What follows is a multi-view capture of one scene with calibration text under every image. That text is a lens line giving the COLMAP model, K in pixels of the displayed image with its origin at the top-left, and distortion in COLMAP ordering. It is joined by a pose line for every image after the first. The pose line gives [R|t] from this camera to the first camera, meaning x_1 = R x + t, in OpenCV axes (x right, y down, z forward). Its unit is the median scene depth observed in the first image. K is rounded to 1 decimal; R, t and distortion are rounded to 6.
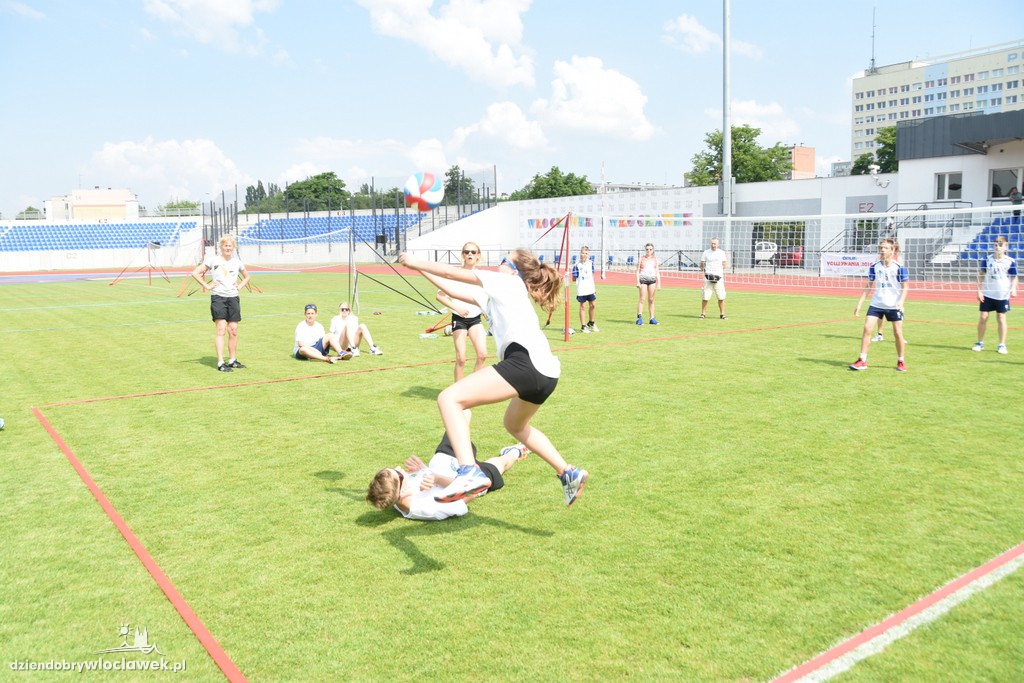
lens RADIAL K [[816.6, 0, 501.1], [0, 816.6, 359.9], [0, 0, 1]] dist [-0.157289, 0.124374]
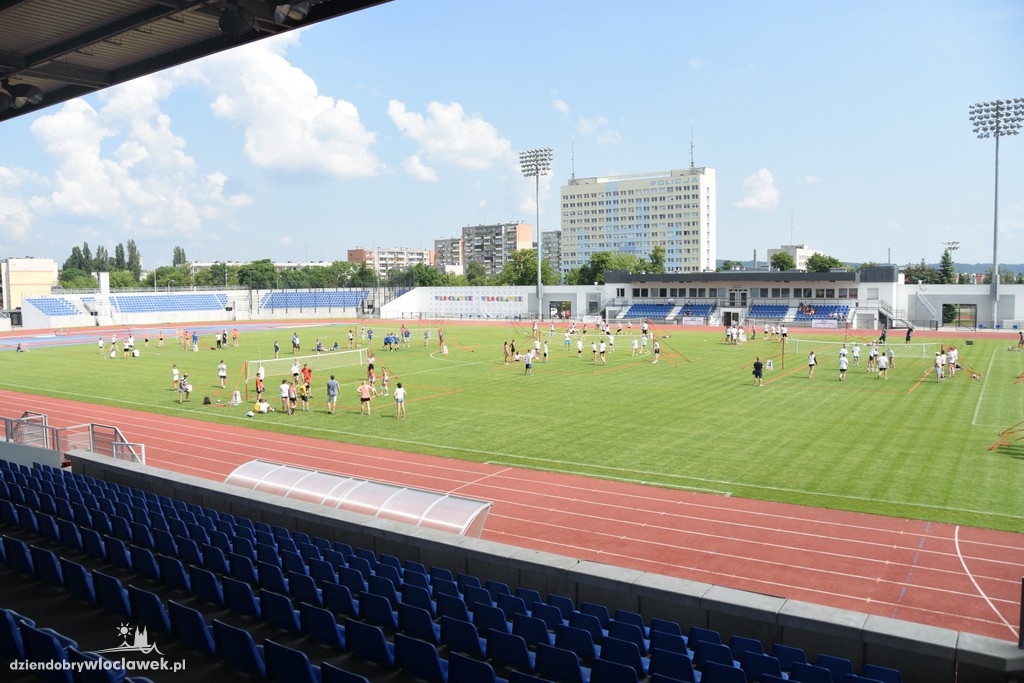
lens RADIAL K [[816.6, 0, 485.8], [0, 816.6, 355.9], [0, 0, 1]] dist [-0.157289, 0.124374]
pose [[0.941710, -0.028096, 0.335250, -0.657986], [0.047015, 0.997719, -0.048449, 0.102288], [-0.333124, 0.061387, 0.940883, -1.187056]]
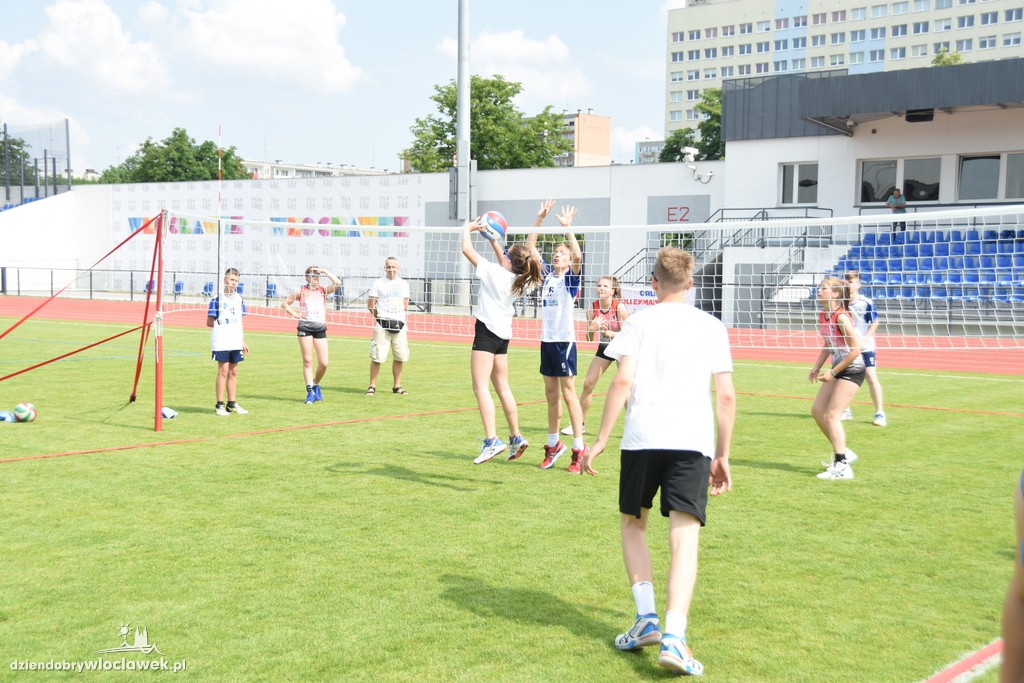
lens RADIAL K [[1361.2, 0, 501.9], [0, 1361.2, 357.9], [0, 0, 1]] dist [0.141585, 0.000000]
pose [[0.957713, 0.007378, 0.287630, 0.007790], [0.013796, 0.997344, -0.071518, -0.000296], [-0.287394, 0.072462, 0.955068, -0.001474]]
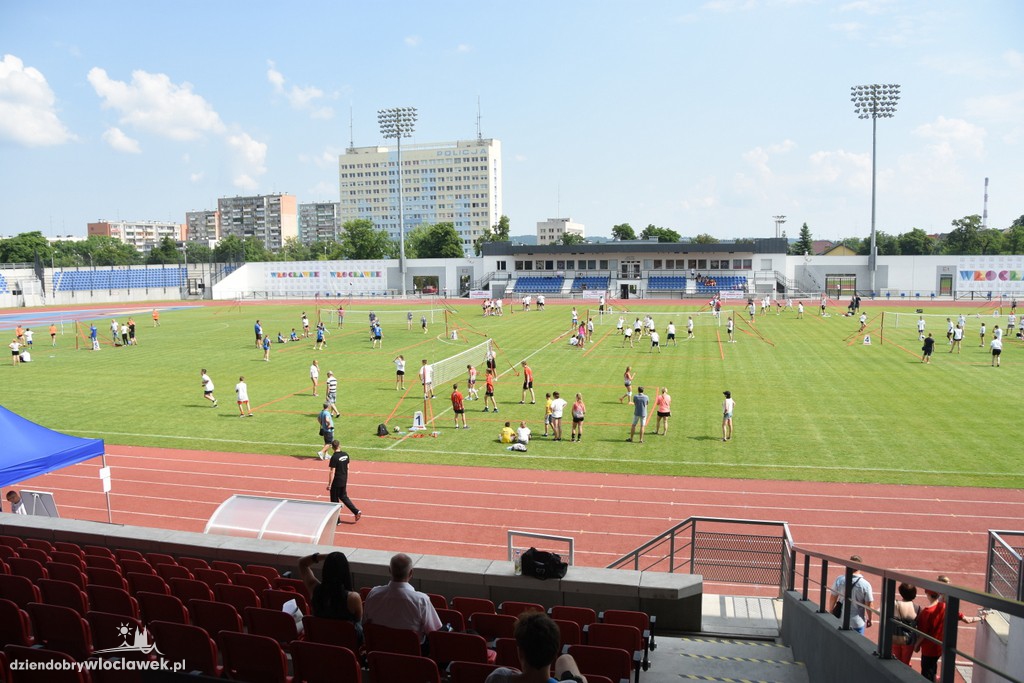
lens RADIAL K [[816.6, 0, 499.7], [0, 816.6, 357.5], [0, 0, 1]] dist [-0.157289, 0.124374]
pose [[0.758074, -0.079864, 0.647259, -0.914589], [0.096201, 0.995310, 0.010138, 0.054427], [-0.645034, 0.054582, 0.762202, -0.821998]]
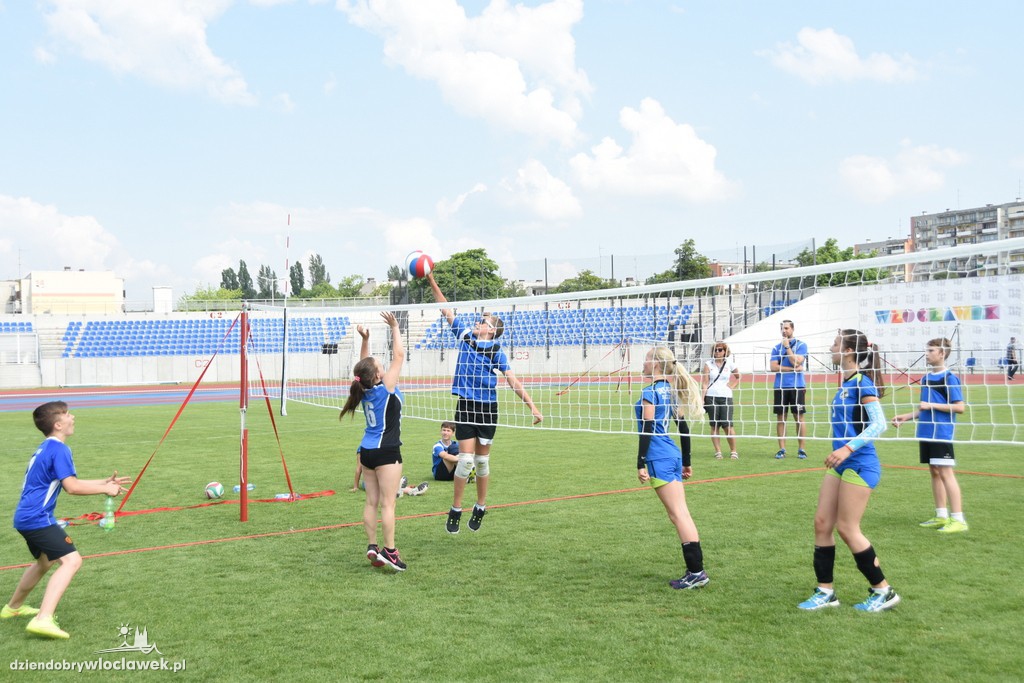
lens RADIAL K [[1199.6, 0, 492.8], [0, 1199.6, 375.4], [0, 0, 1]] dist [0.073418, 0.000000]
pose [[0.999948, -0.009307, -0.004190, -0.373417], [0.008721, 0.992377, -0.122934, 0.018565], [0.005303, 0.122891, 0.992406, -0.090515]]
